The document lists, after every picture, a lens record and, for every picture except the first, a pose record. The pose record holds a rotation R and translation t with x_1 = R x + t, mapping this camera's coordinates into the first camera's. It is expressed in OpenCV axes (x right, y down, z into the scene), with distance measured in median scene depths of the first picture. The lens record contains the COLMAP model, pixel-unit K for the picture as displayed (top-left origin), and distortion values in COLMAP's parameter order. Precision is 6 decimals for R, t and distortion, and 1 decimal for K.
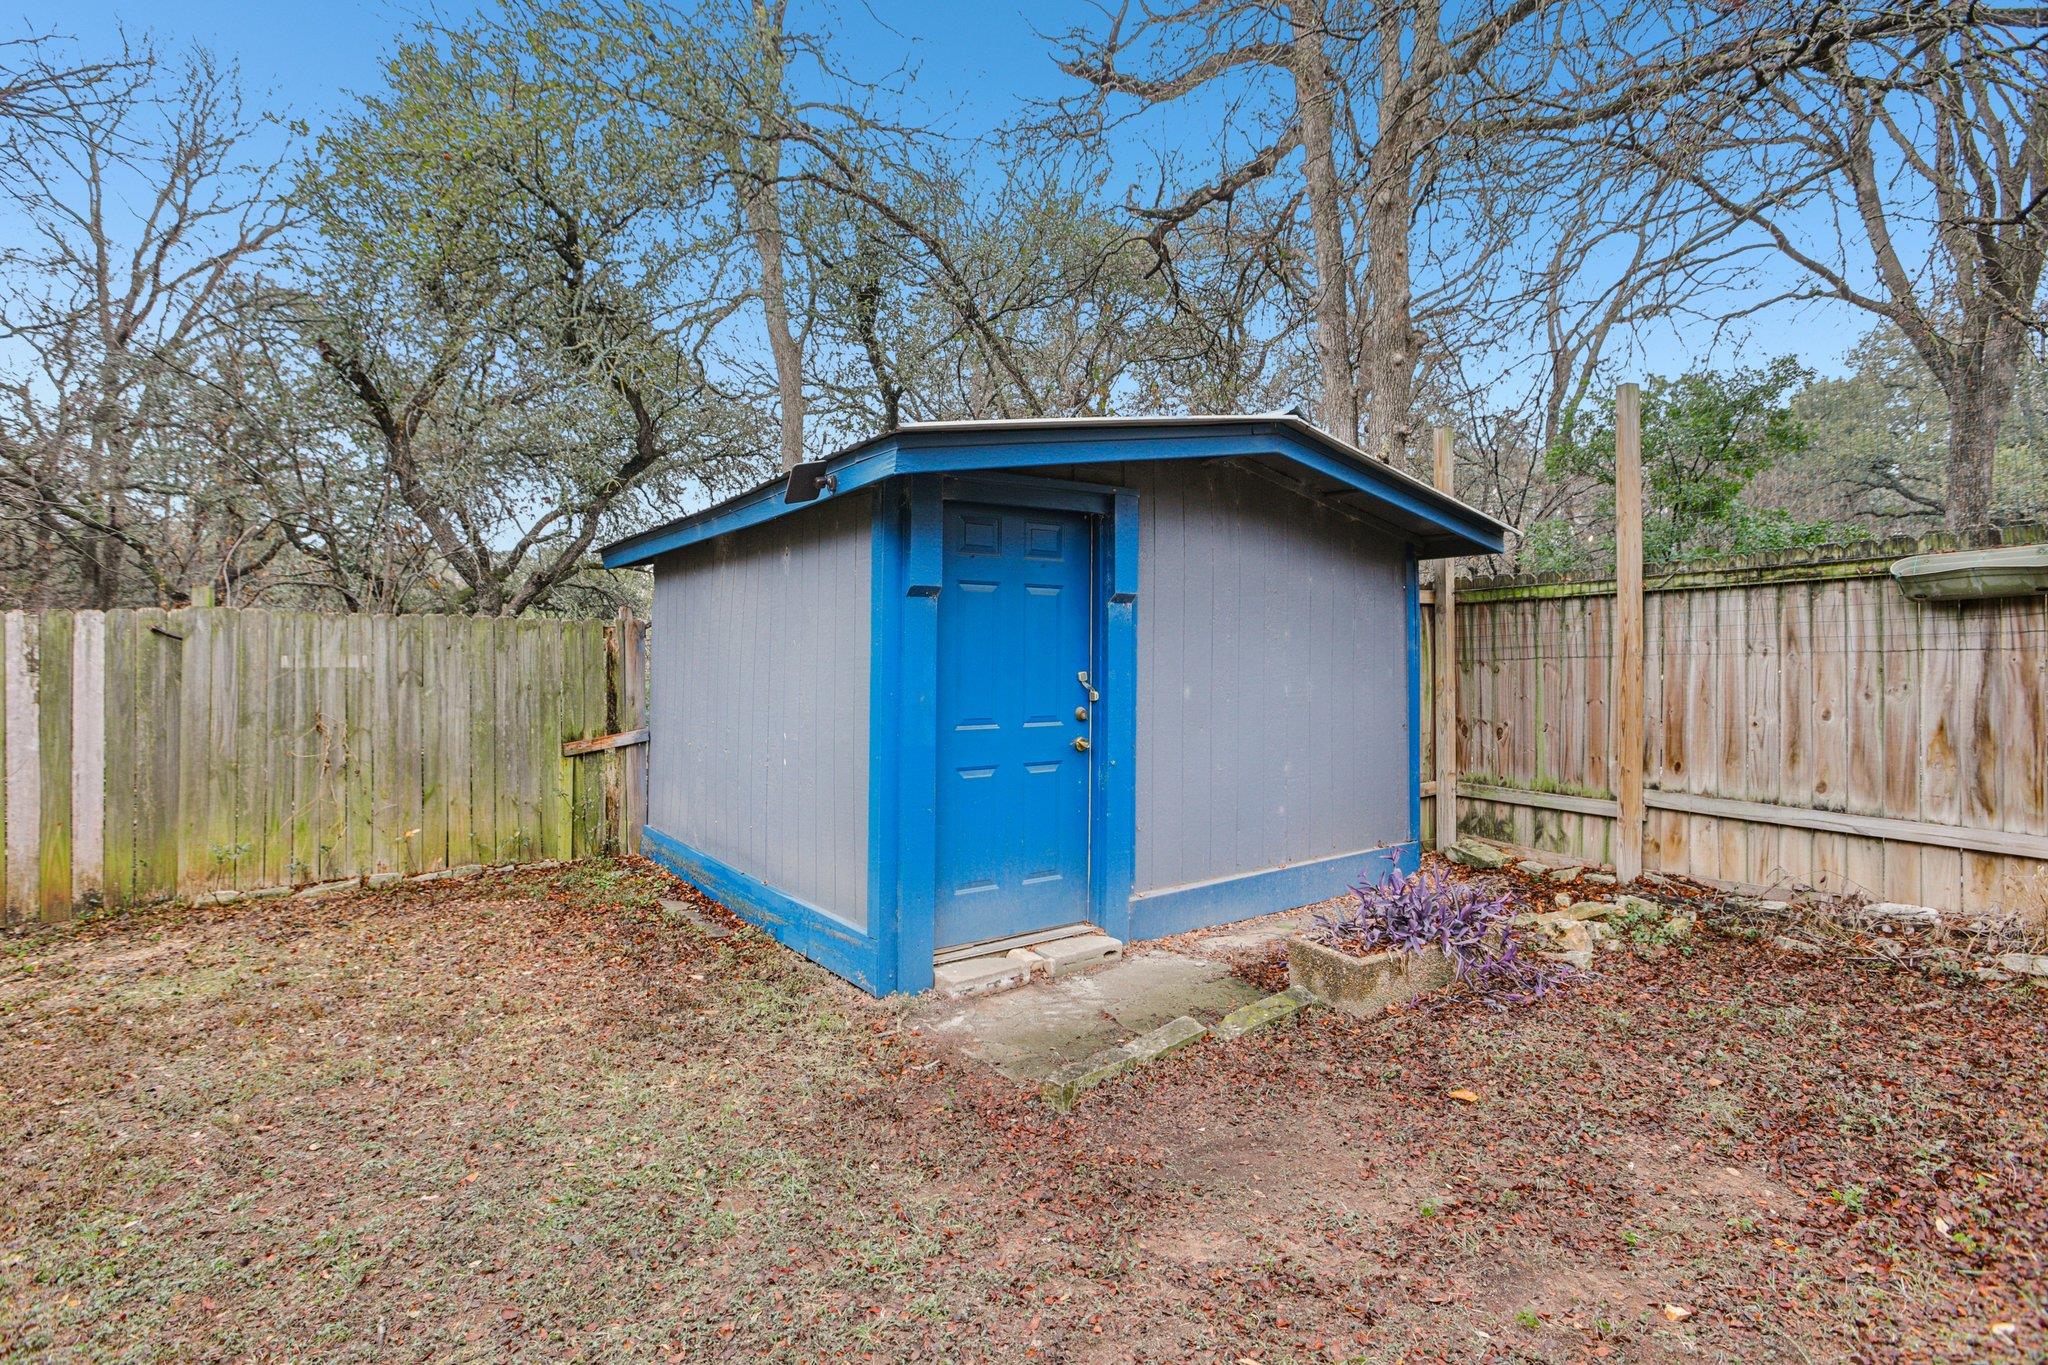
lens RADIAL K [[948.2, 0, 1014.1], [0, 948.2, 686.4], [0, 0, 1]] dist [-0.068805, 0.033525]
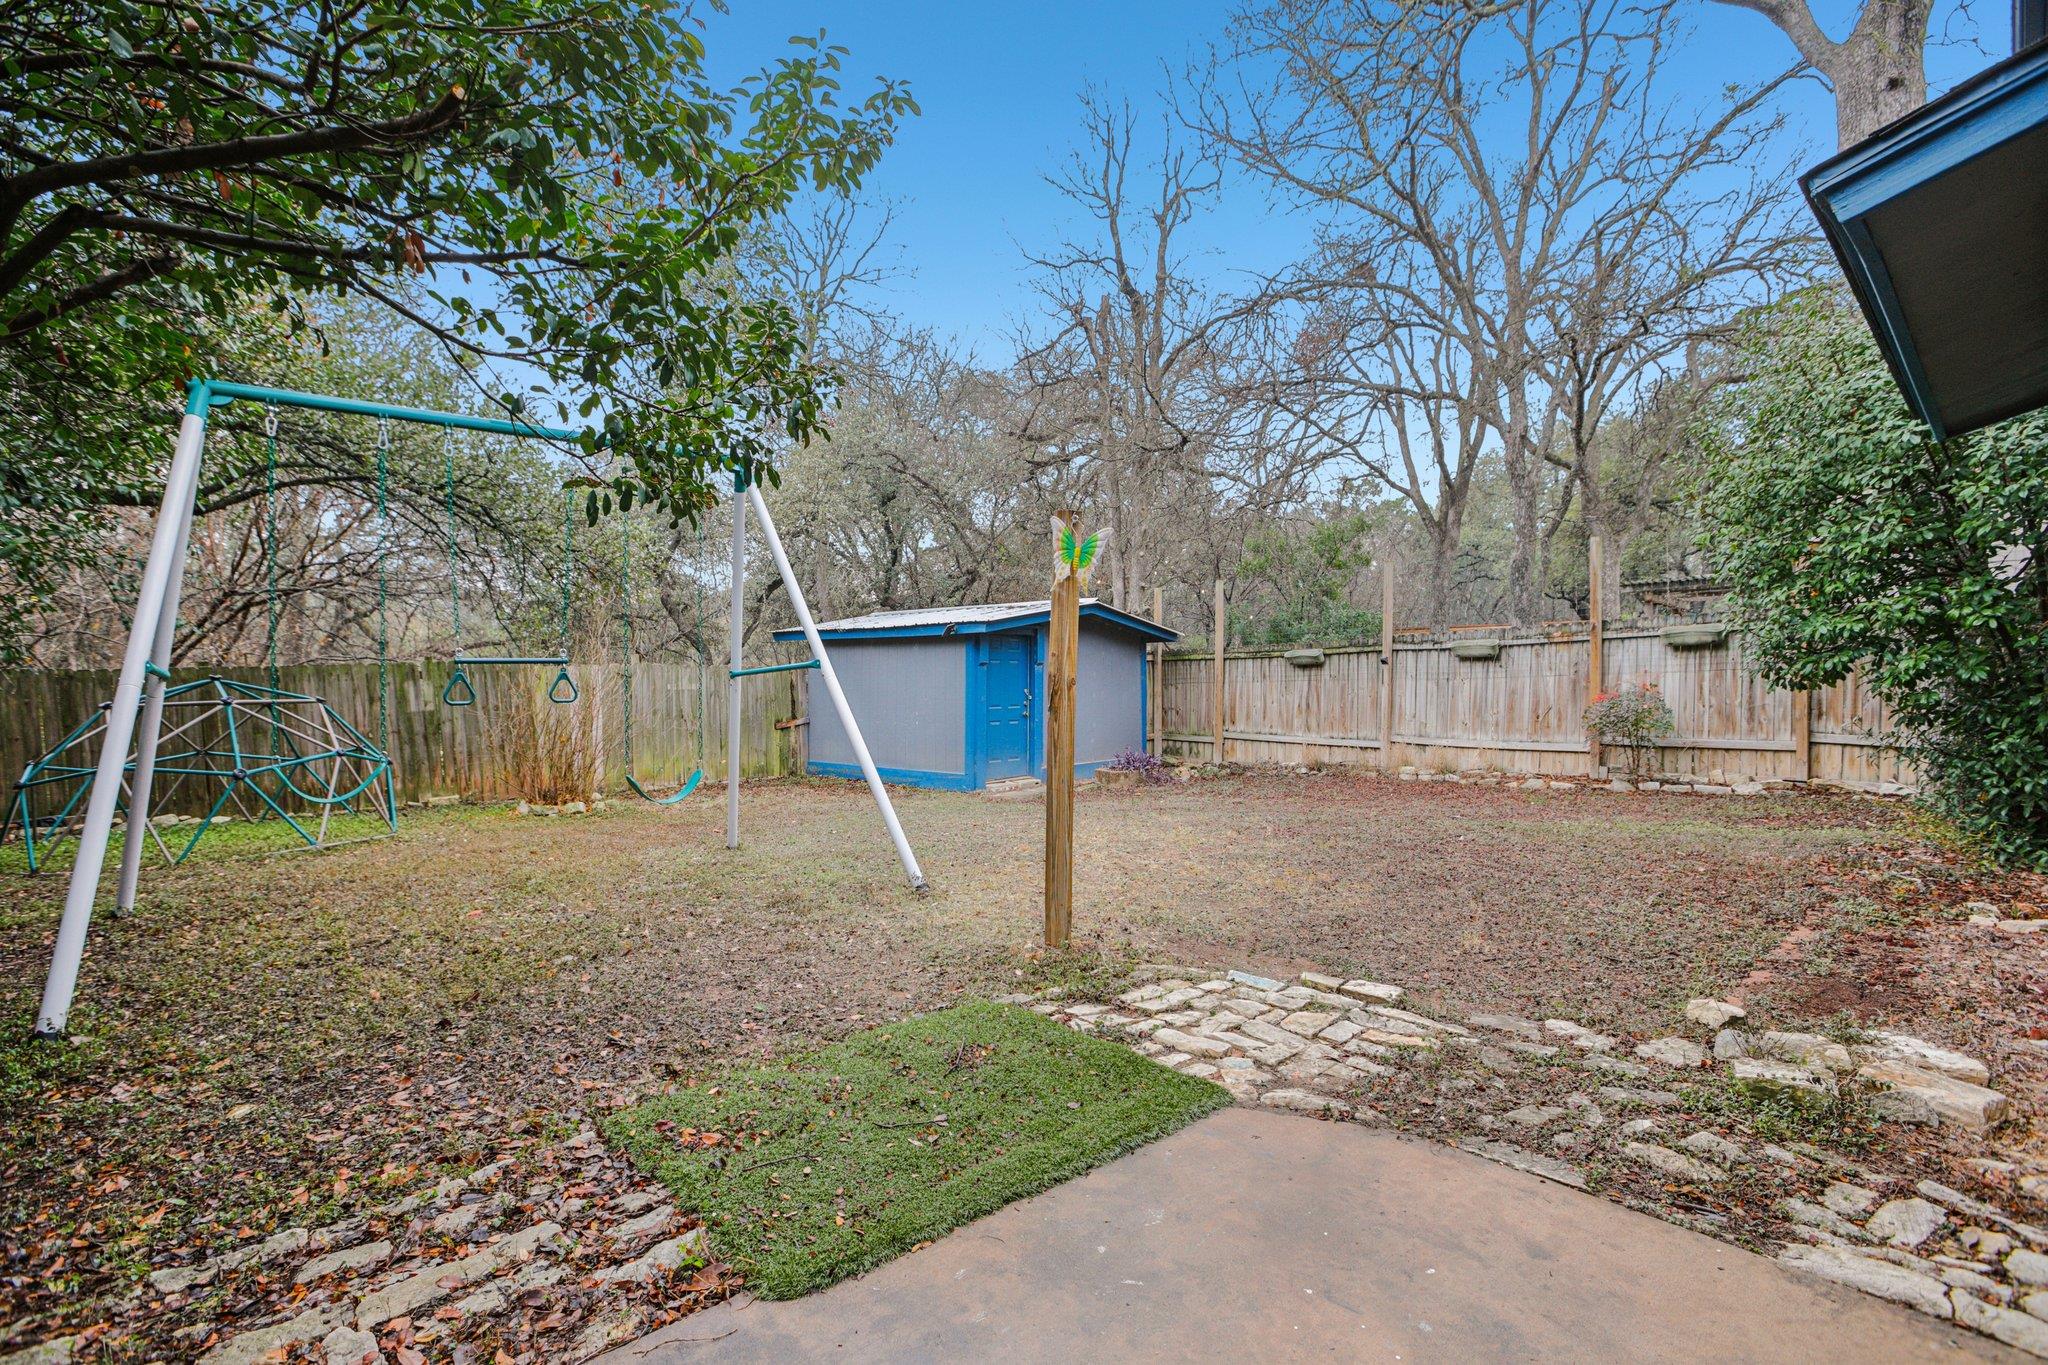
lens RADIAL K [[967.3, 0, 1024.0], [0, 967.3, 682.5], [0, 0, 1]] dist [-0.011559, -0.000375]
pose [[0.979293, -0.003882, 0.202413, -0.410682], [0.008649, 0.999706, -0.022674, 0.023650], [-0.202265, 0.023955, 0.979038, -1.472674]]
